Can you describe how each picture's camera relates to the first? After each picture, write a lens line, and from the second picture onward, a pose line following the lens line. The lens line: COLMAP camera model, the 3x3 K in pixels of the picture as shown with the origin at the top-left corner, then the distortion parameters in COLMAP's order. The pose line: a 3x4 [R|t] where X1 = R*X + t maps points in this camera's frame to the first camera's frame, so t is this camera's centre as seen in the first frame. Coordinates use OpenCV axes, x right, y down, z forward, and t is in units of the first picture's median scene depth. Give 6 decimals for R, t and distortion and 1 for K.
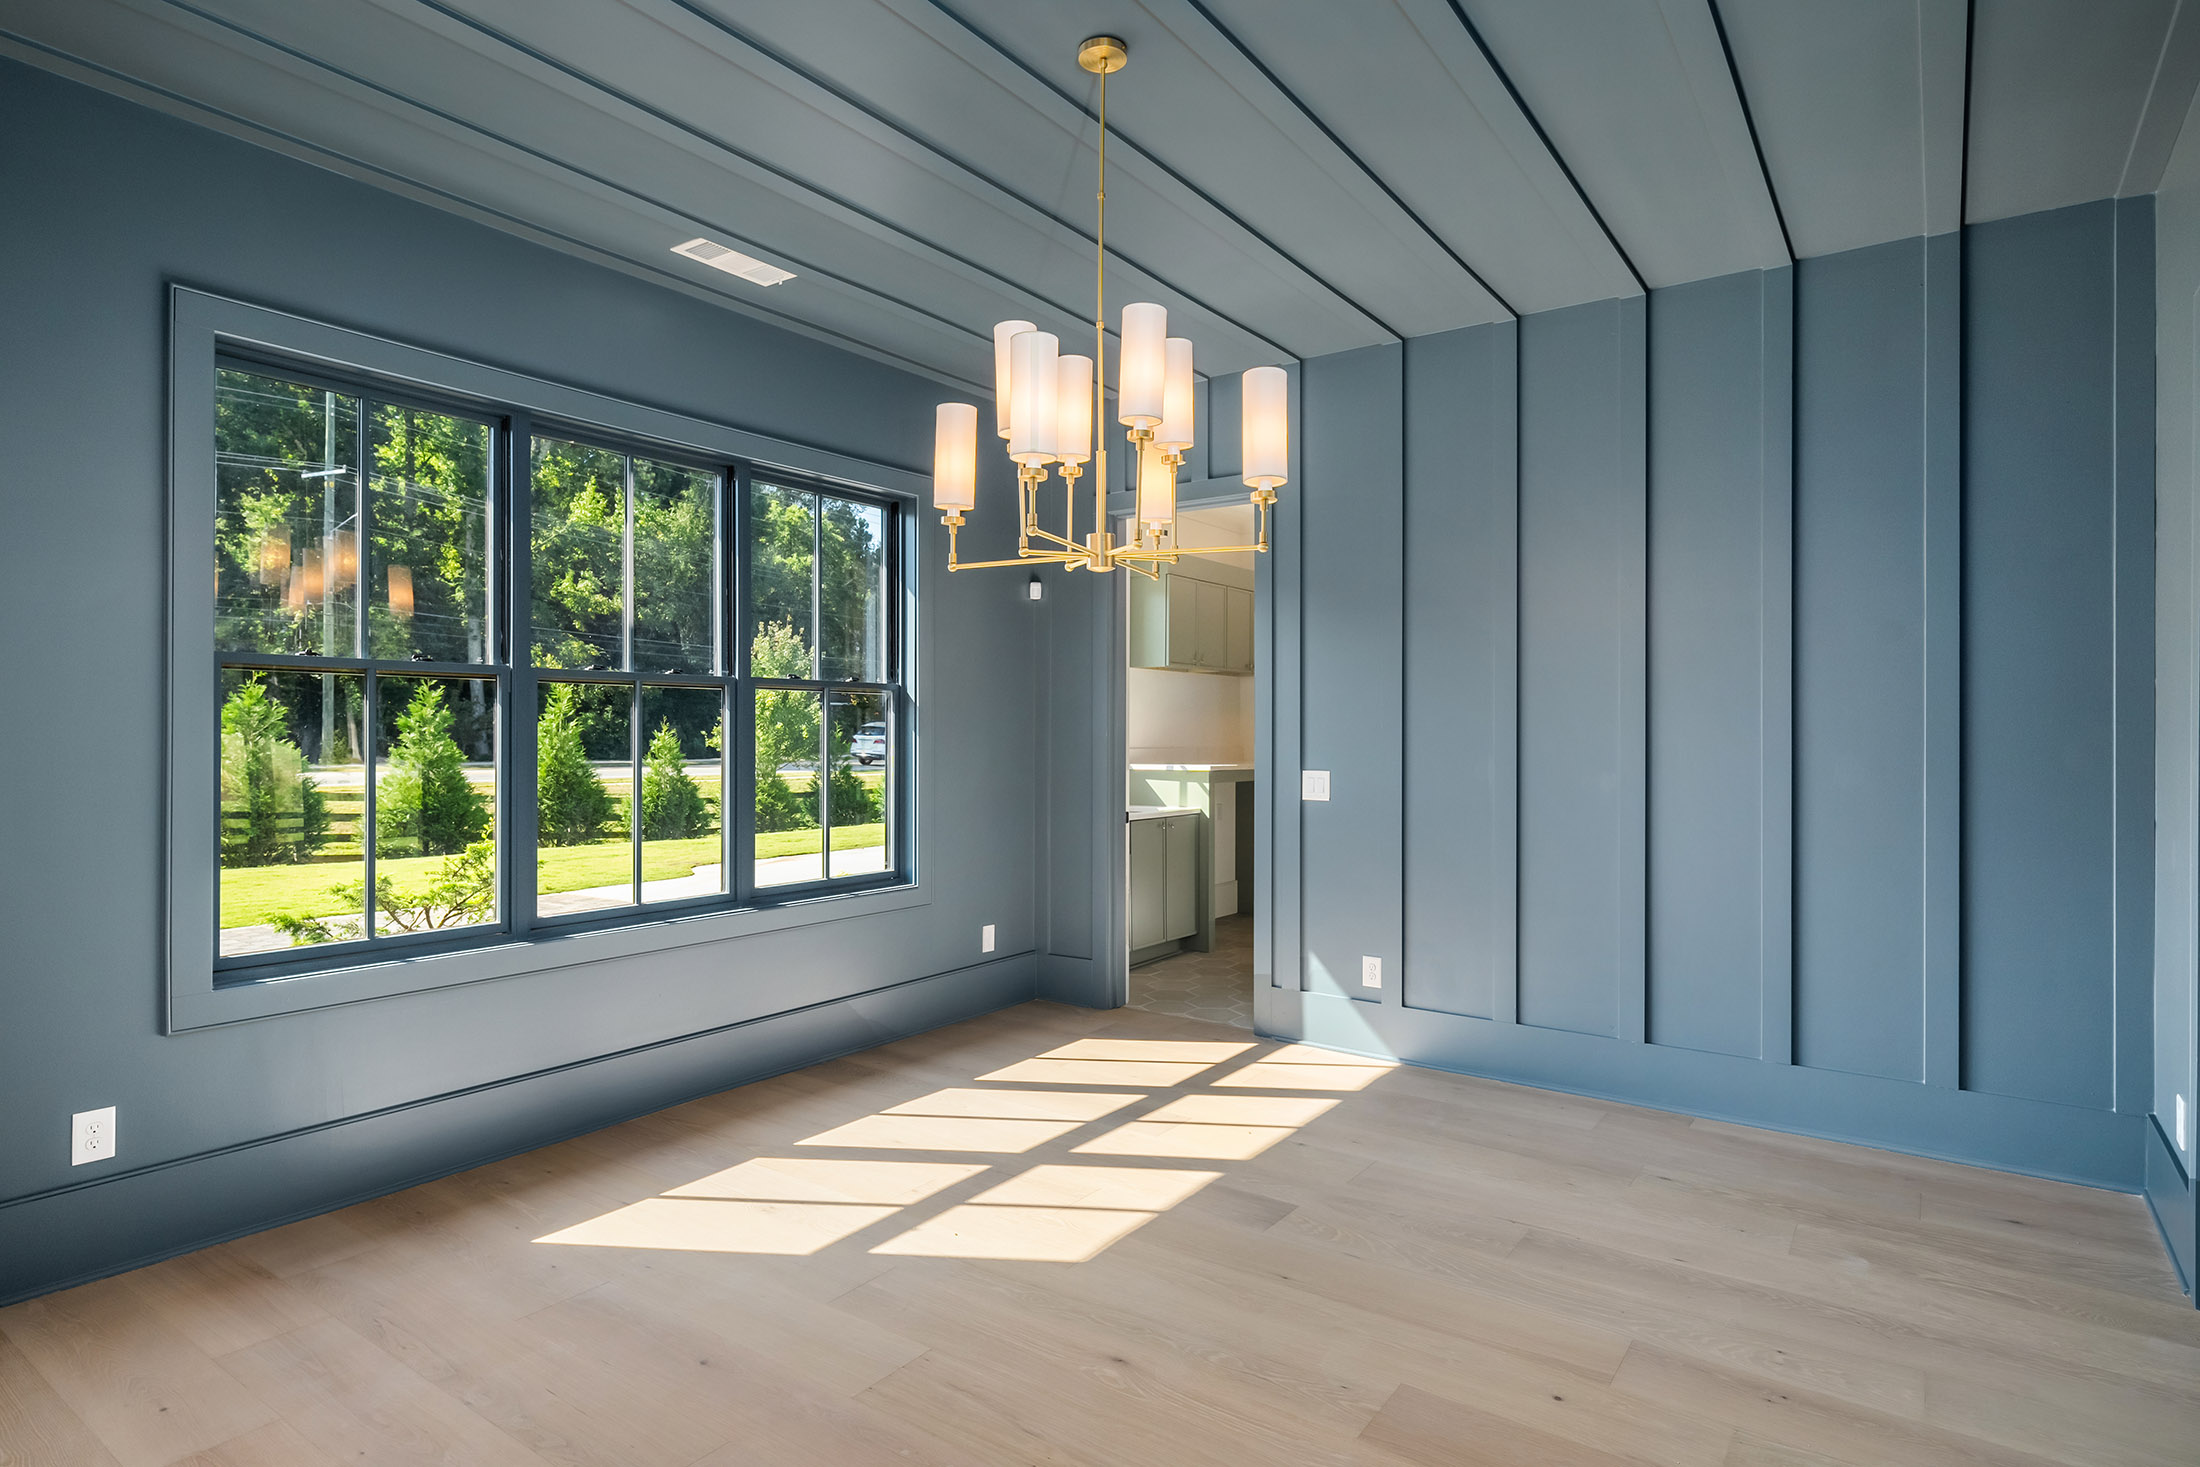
lens RADIAL K [[1144.1, 0, 1086.7], [0, 1144.1, 710.2], [0, 0, 1]] dist [0.000842, 0.000475]
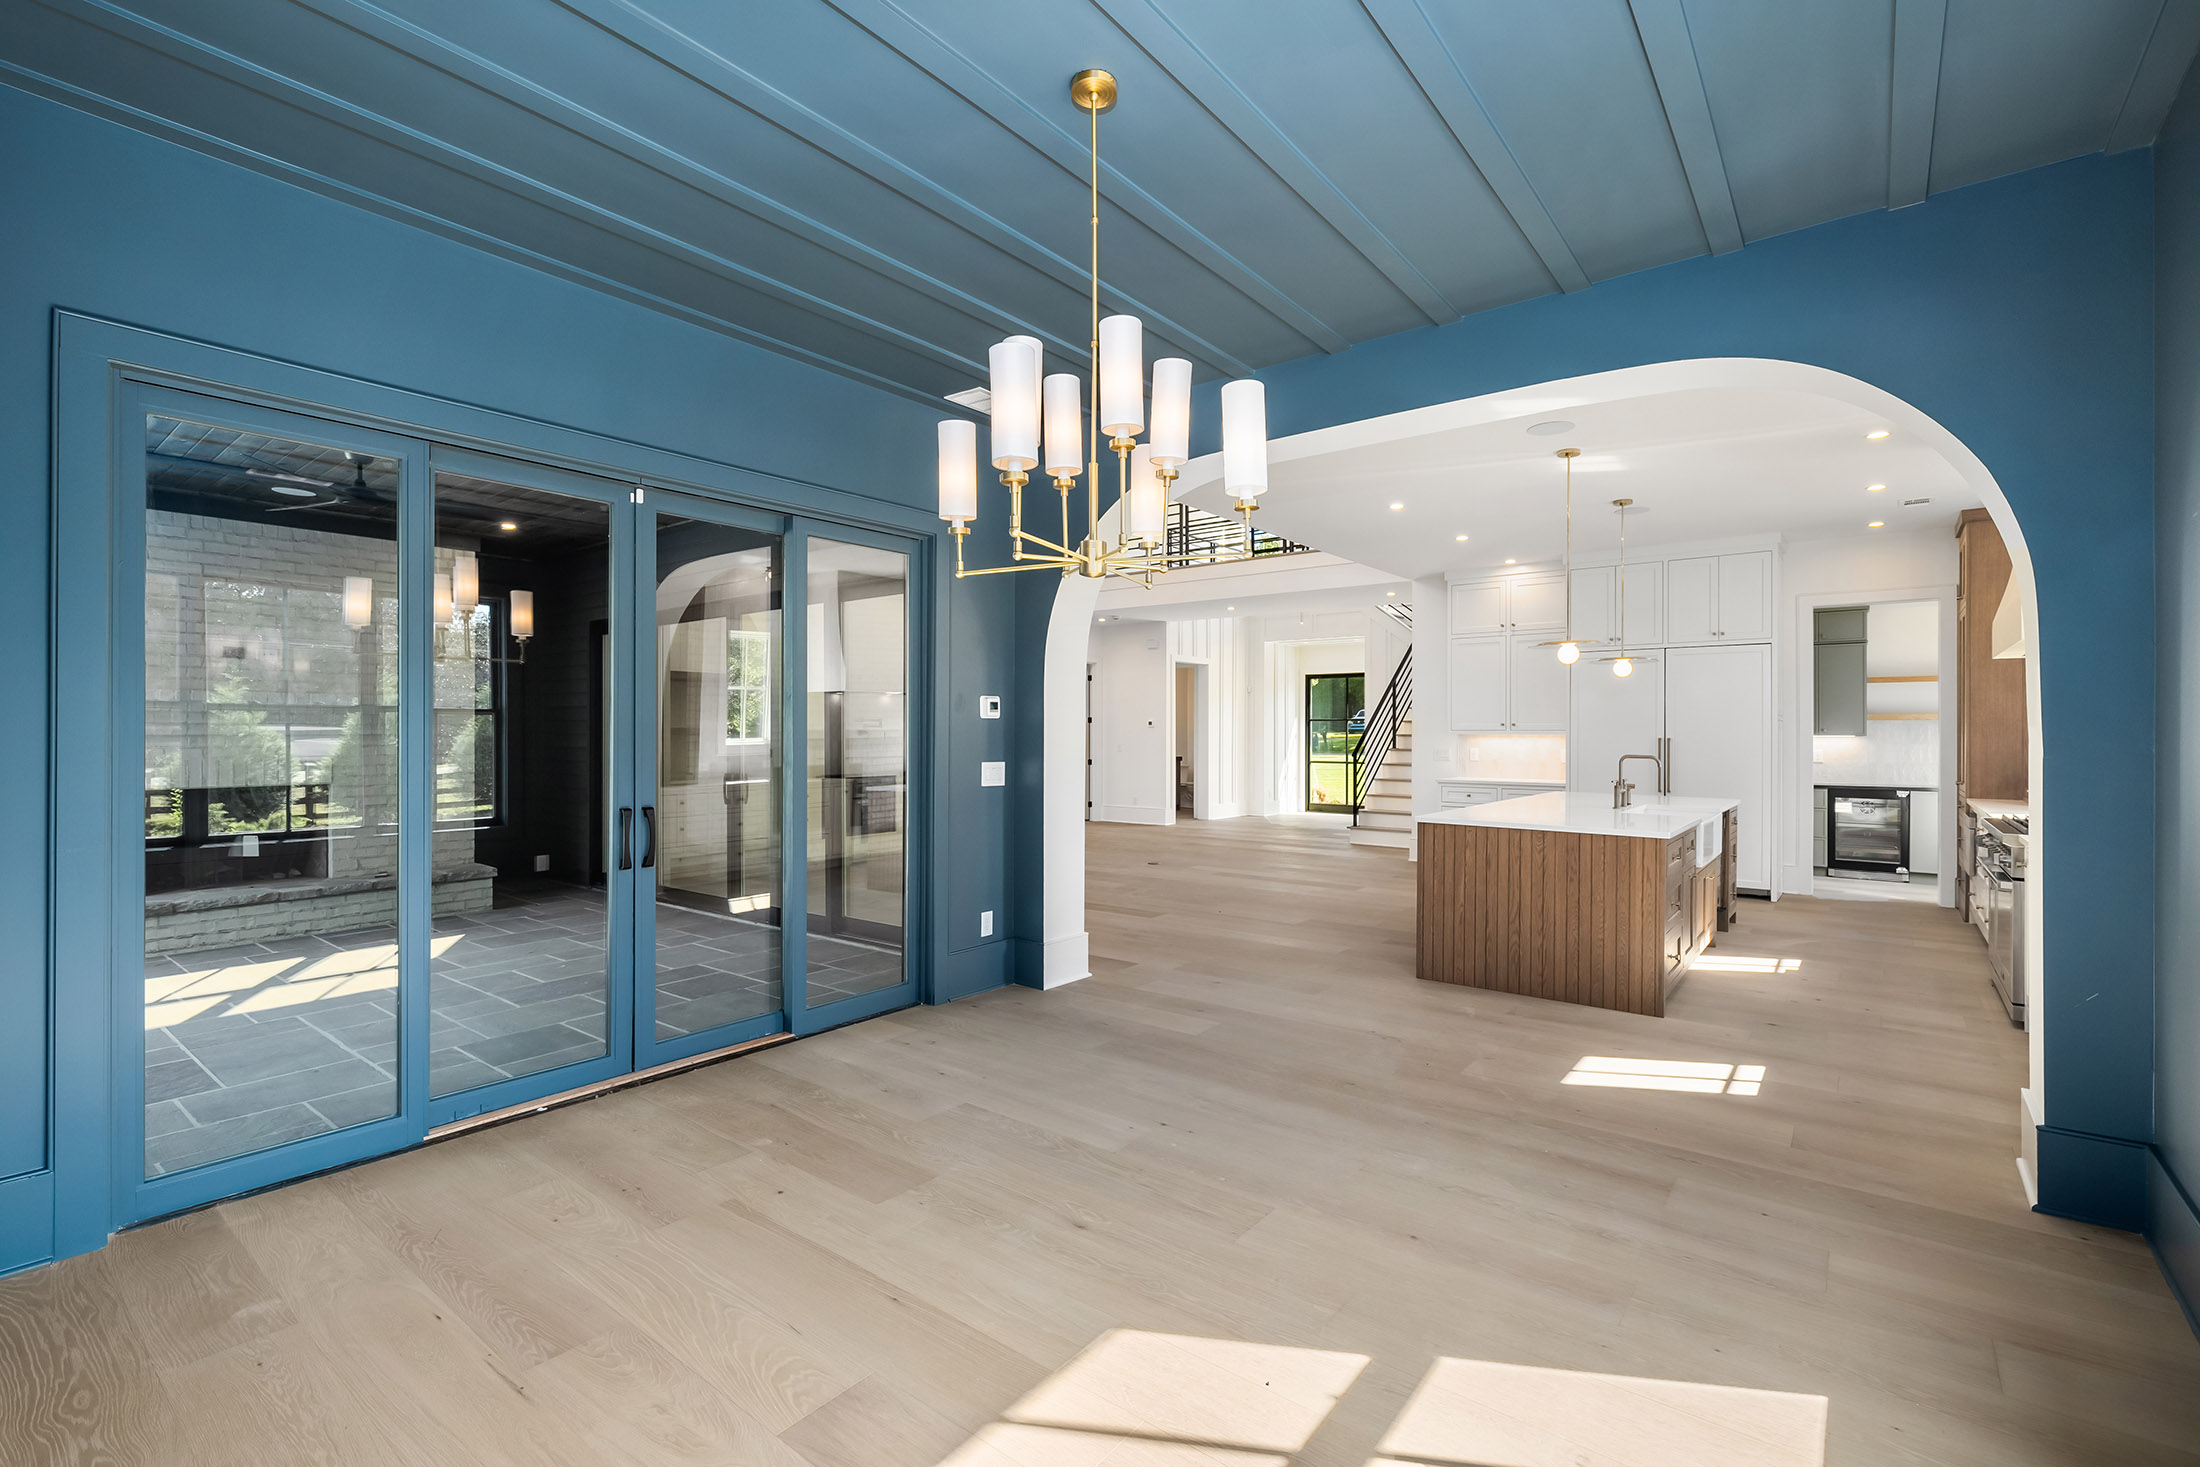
lens RADIAL K [[987.7, 0, 1111.3], [0, 987.7, 737.2], [0, 0, 1]] dist [-0.005692, -0.001483]
pose [[-0.999850, -0.006882, 0.015915, -0.009582], [-0.007089, 0.999890, -0.013040, 0.025562], [-0.015823, -0.013151, -0.999788, 1.298300]]
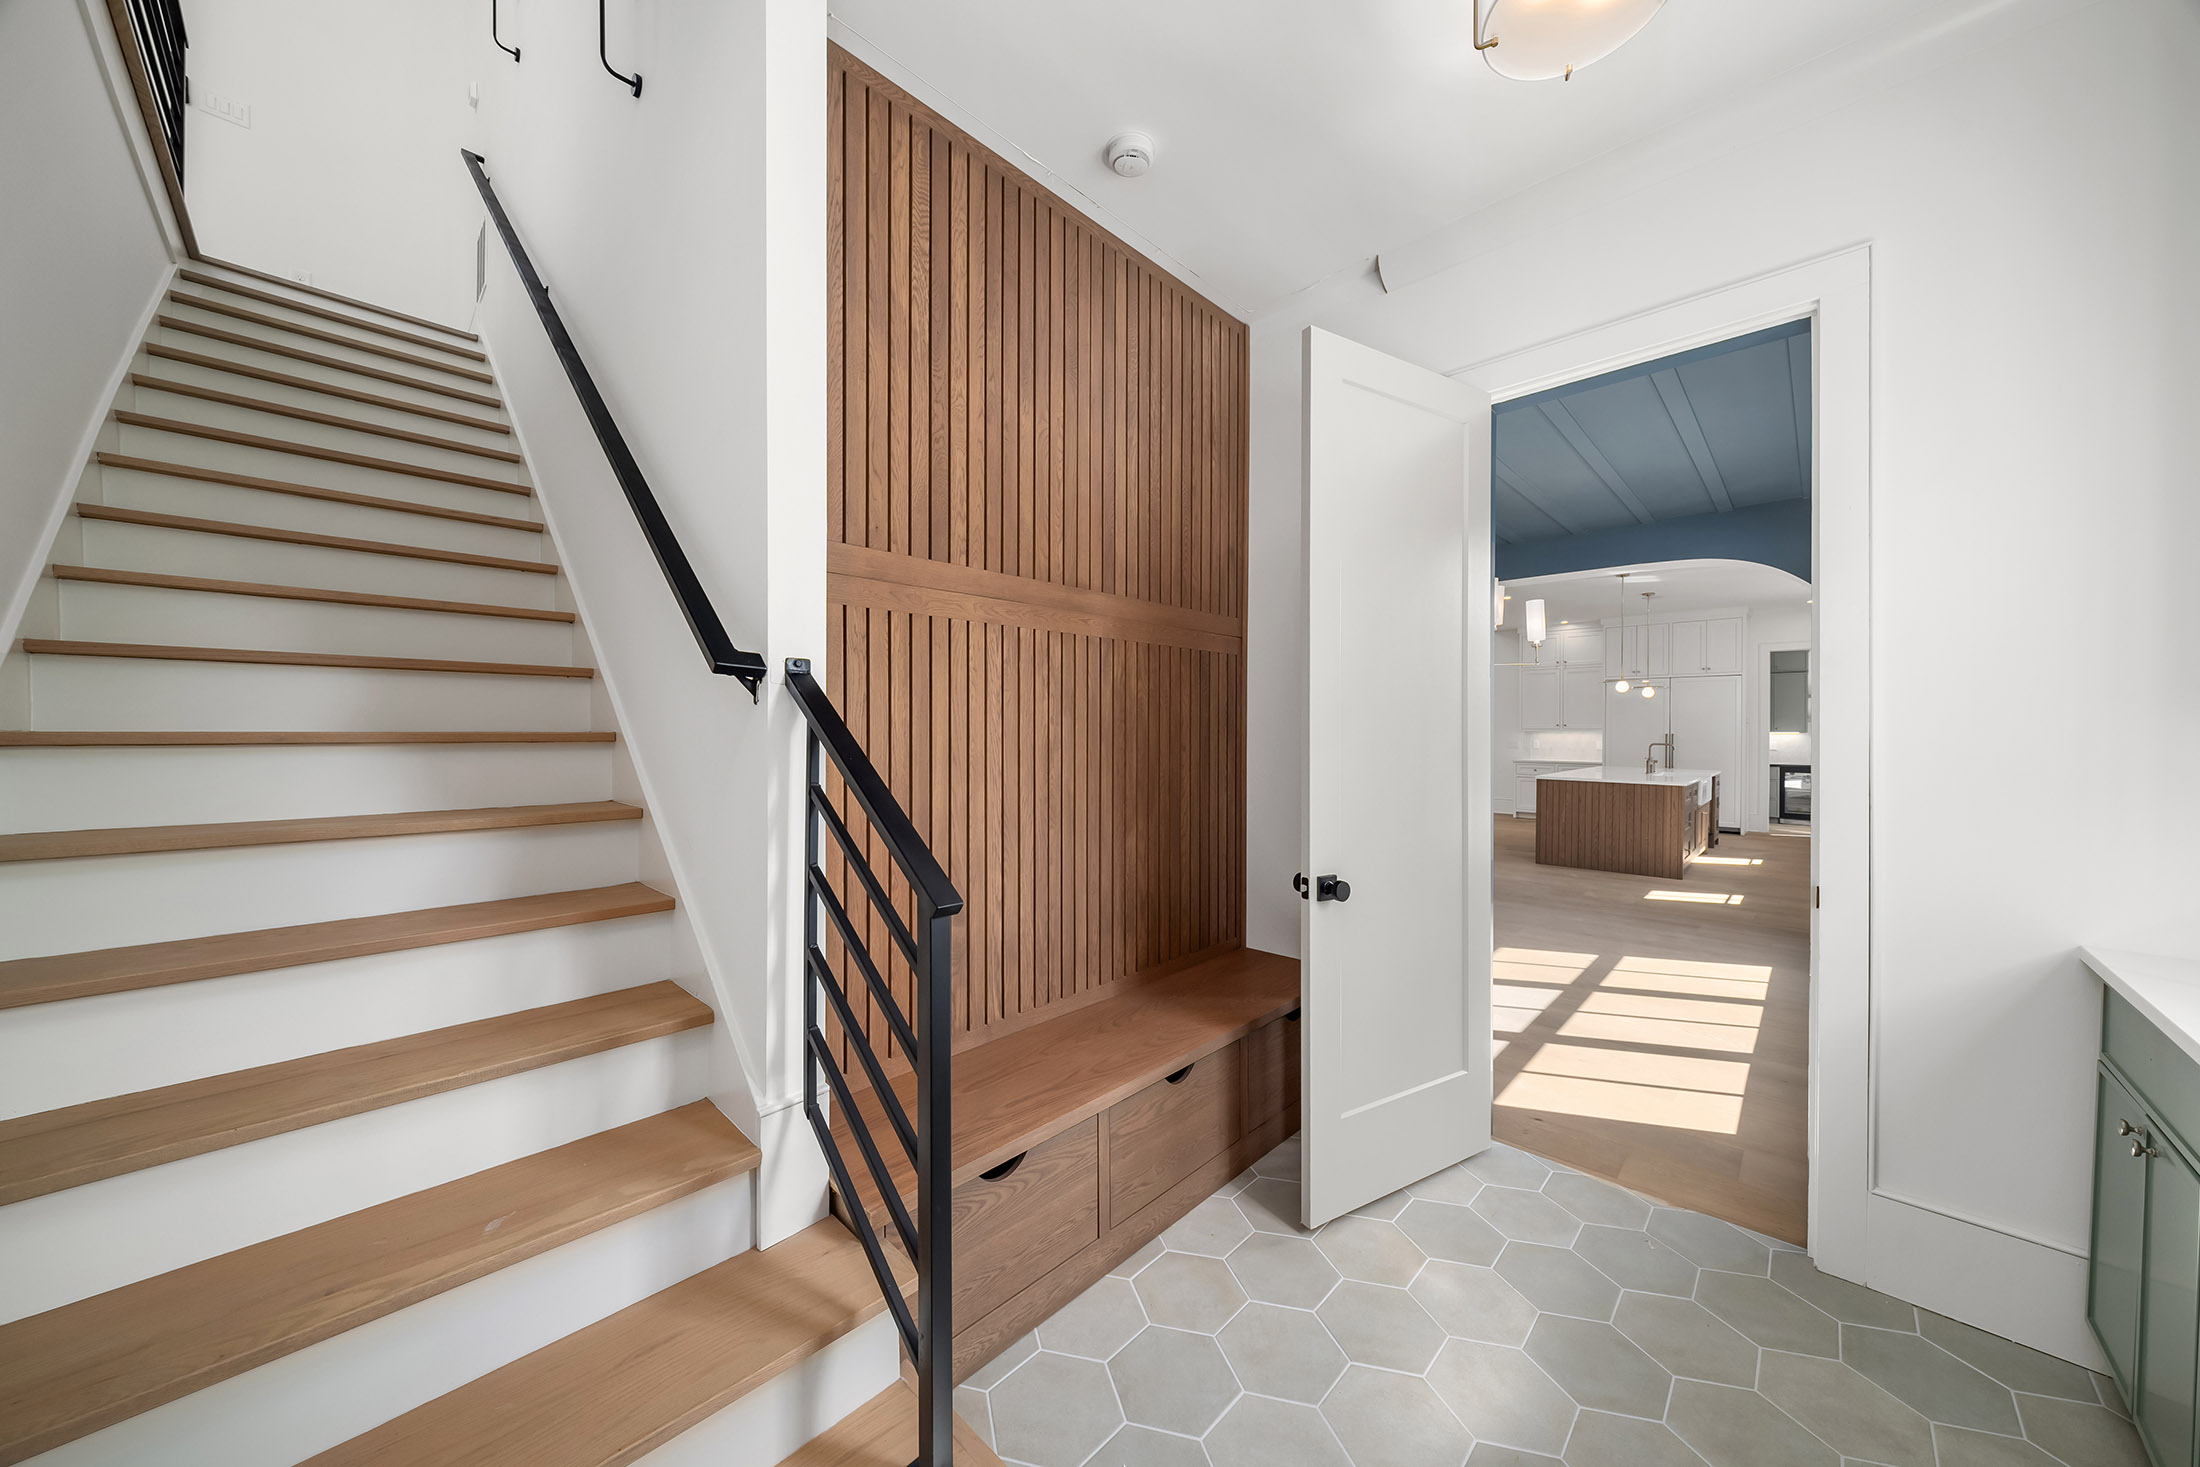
lens RADIAL K [[753.3, 0, 1111.6], [0, 753.3, 739.5], [0, 0, 1]] dist [0.000032, 0.000009]
pose [[-0.993524, -0.006521, 0.113435, 0.449693], [-0.007354, 0.999949, -0.006926, 0.043846], [-0.113384, -0.007715, -0.993521, 1.959742]]
